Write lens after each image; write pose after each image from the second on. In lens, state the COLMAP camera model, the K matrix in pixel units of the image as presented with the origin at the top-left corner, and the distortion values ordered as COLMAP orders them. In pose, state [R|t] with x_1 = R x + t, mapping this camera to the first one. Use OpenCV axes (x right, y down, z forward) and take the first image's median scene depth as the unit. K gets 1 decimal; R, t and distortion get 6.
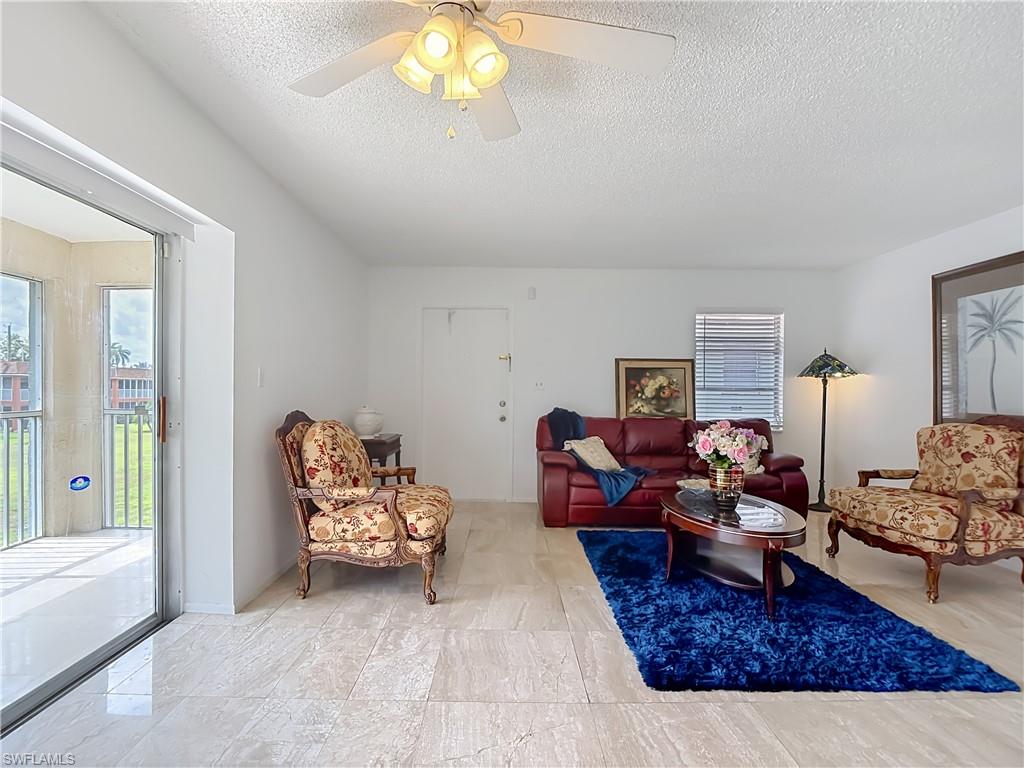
lens RADIAL K [[538.7, 0, 509.9], [0, 538.7, 394.2], [0, 0, 1]] dist [-0.000474, -0.014576]
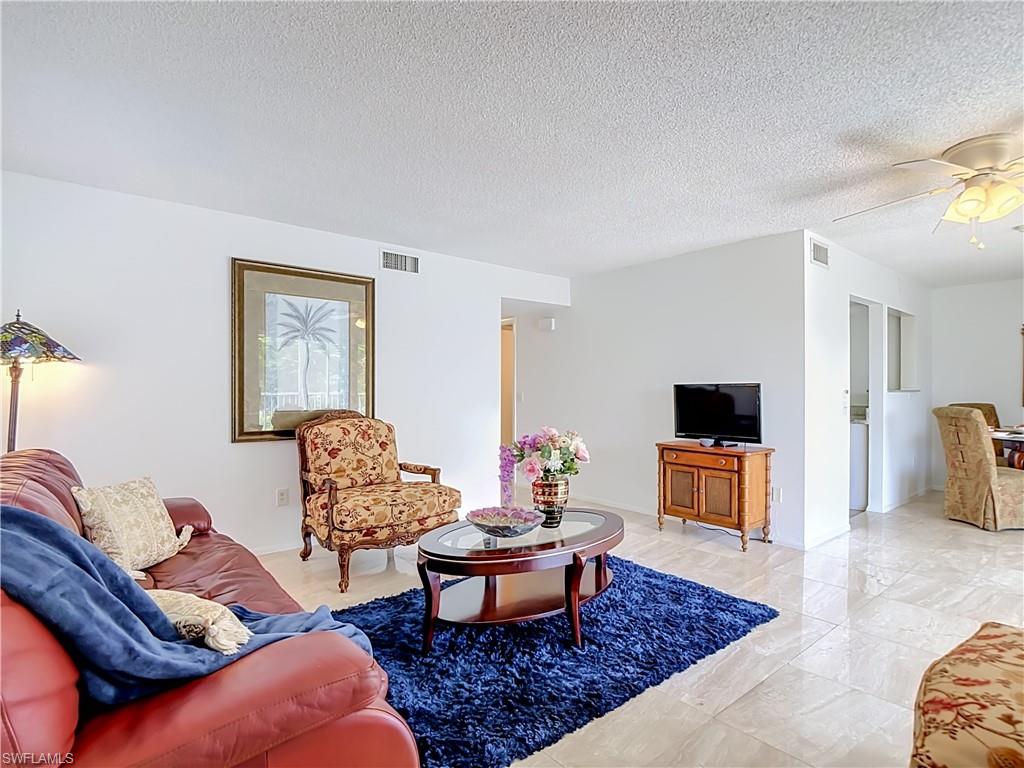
lens RADIAL K [[530.7, 0, 506.5], [0, 530.7, 387.7], [0, 0, 1]] dist [-0.001740, -0.012355]
pose [[-0.629470, -0.007067, 0.776993, -0.193260], [-0.001708, 0.999969, 0.007711, -0.017522], [-0.777023, 0.003526, -0.629463, 1.346993]]
